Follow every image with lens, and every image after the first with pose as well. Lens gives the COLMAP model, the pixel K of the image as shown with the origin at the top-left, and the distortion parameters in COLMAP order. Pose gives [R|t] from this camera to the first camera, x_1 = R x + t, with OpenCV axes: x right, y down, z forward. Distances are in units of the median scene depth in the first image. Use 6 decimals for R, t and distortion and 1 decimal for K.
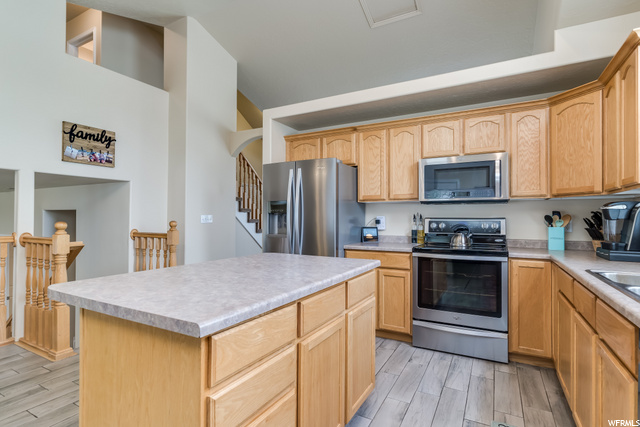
lens RADIAL K [[324.9, 0, 318.6], [0, 324.9, 216.4], [0, 0, 1]] dist [-0.005560, 0.000860]
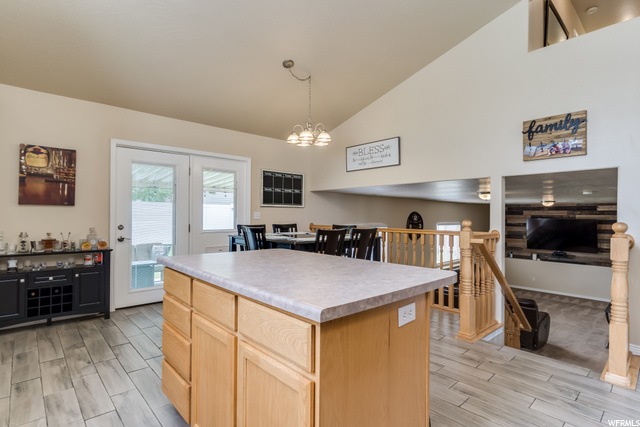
lens RADIAL K [[324.9, 0, 318.5], [0, 324.9, 215.0], [0, 0, 1]] dist [-0.005560, 0.000860]
pose [[-0.306347, -0.008338, -0.951883, 0.362857], [-0.006229, 0.999958, -0.006754, 0.008090], [0.951899, 0.003860, -0.306386, 0.685745]]
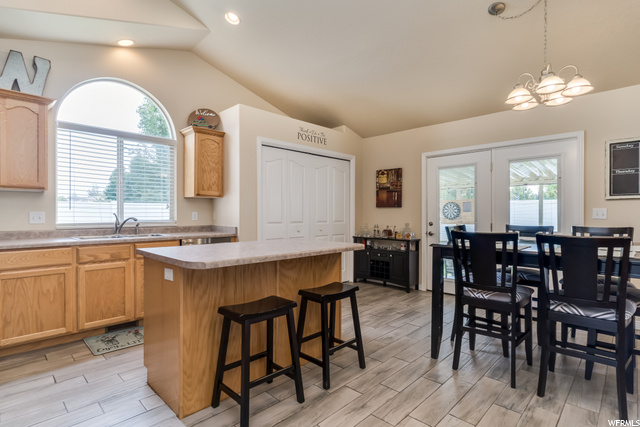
lens RADIAL K [[324.9, 0, 317.8], [0, 324.9, 212.4], [0, 0, 1]] dist [-0.005560, 0.000860]
pose [[-0.965817, -0.005249, 0.259173, -0.418874], [-0.006886, 0.999962, -0.005408, 0.010333], [-0.259134, -0.007008, -0.965816, 1.148833]]
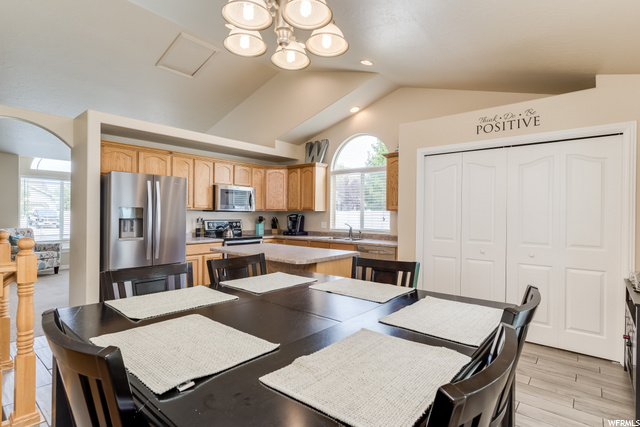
lens RADIAL K [[324.9, 0, 319.7], [0, 324.9, 214.7], [0, 0, 1]] dist [-0.005560, 0.000860]
pose [[0.186114, -0.003186, 0.982523, -1.116042], [-0.013130, 0.999897, 0.005729, -0.038363], [-0.982440, -0.013967, 0.186053, 0.179814]]
